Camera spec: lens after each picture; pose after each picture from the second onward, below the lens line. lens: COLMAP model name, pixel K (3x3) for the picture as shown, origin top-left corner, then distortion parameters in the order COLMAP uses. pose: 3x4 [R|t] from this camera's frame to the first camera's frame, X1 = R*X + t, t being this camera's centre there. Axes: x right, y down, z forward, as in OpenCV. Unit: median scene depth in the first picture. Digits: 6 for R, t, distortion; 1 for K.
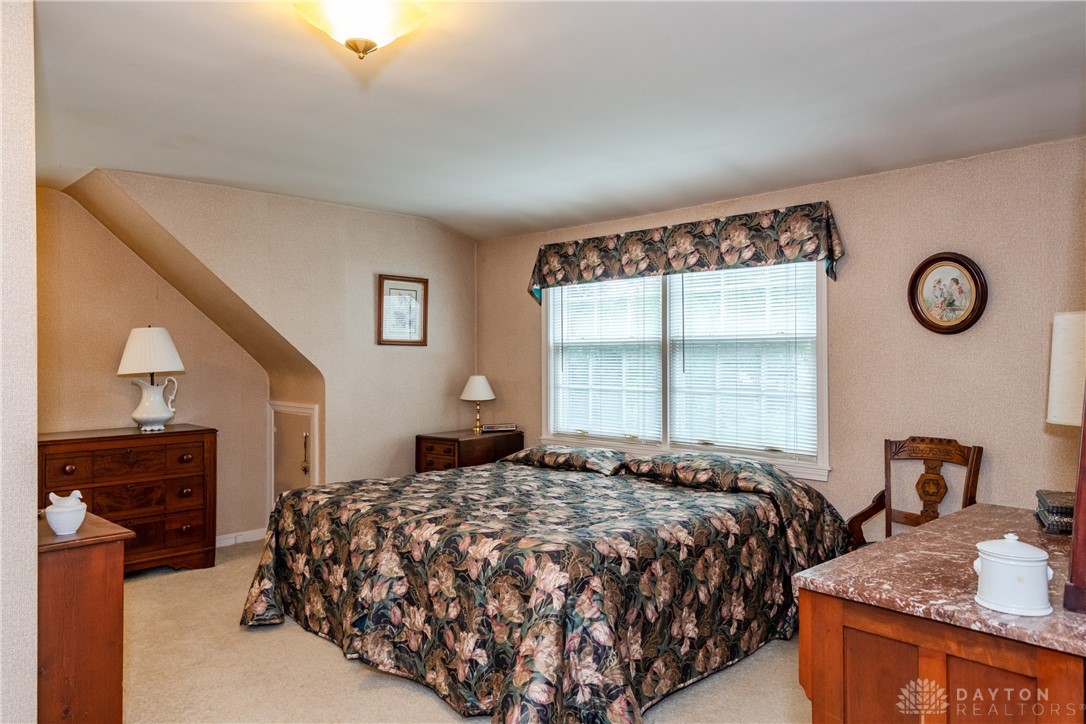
lens RADIAL K [[738.8, 0, 543.0], [0, 738.8, 362.0], [0, 0, 1]] dist [-0.085499, 0.000551]
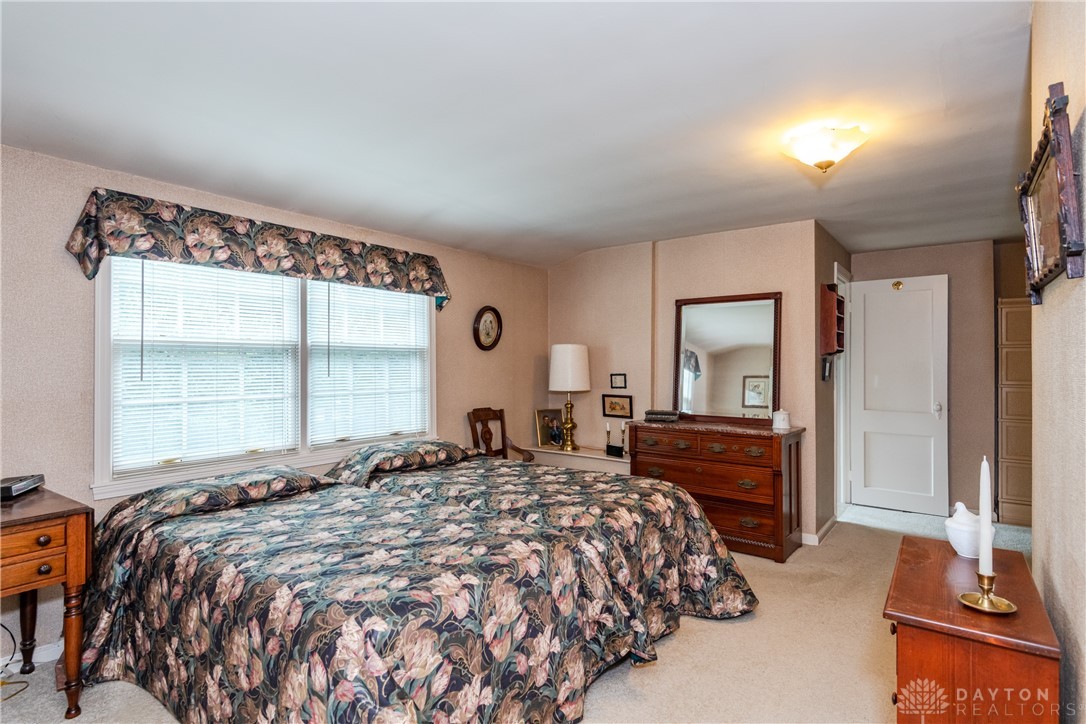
lens RADIAL K [[557.7, 0, 543.0], [0, 557.7, 362.0], [0, 0, 1]] dist [0.000100, -0.000402]
pose [[-0.164137, -0.011240, 0.986374, -0.658965], [-0.014994, 0.999848, 0.008899, -0.018499], [-0.986324, -0.013329, -0.164280, 0.839173]]
